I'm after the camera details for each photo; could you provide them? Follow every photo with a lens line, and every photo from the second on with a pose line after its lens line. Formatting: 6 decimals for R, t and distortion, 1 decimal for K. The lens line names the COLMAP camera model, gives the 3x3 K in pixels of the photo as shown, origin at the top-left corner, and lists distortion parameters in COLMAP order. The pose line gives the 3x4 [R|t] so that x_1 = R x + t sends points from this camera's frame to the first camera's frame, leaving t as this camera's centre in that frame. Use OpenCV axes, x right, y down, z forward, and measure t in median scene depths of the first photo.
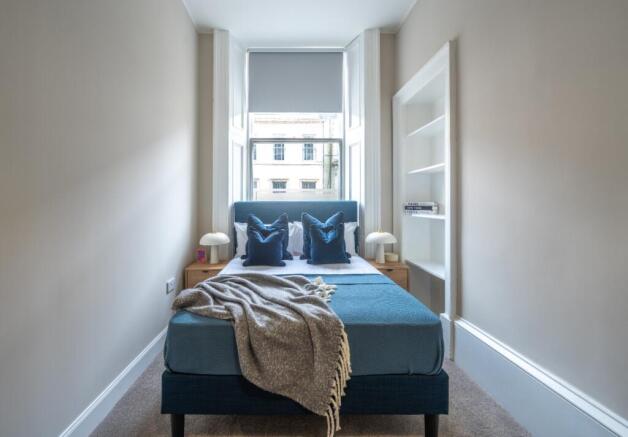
lens RADIAL K [[271.8, 0, 288.0], [0, 271.8, 207.4], [0, 0, 1]] dist [-0.001198, -0.000198]
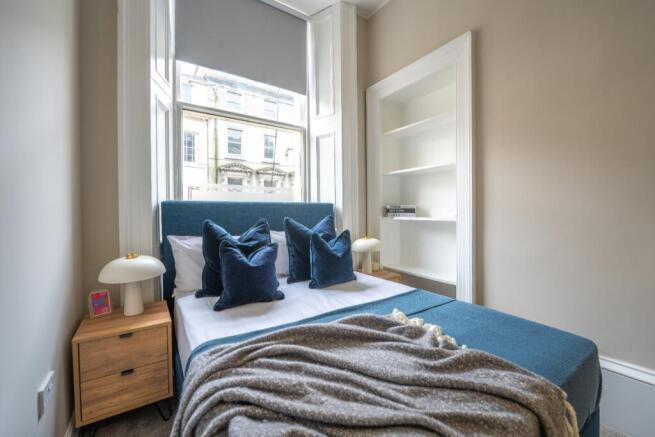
lens RADIAL K [[269.4, 0, 327.5], [0, 269.4, 218.5], [0, 0, 1]] dist [-0.002500, -0.000486]
pose [[0.832031, -0.013725, 0.554559, -0.245663], [0.007134, 0.999876, 0.014043, 0.013629], [-0.554683, -0.007728, 0.832026, 0.349878]]
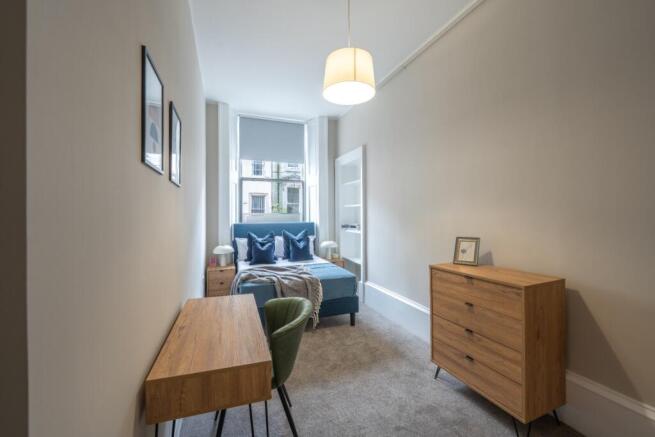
lens RADIAL K [[269.4, 0, 327.5], [0, 269.4, 218.5], [0, 0, 1]] dist [-0.002500, -0.000486]
pose [[0.936631, -0.004301, 0.350291, -0.254103], [0.002602, 0.999982, 0.005323, -0.058873], [-0.350307, -0.004074, 0.936626, -0.569808]]
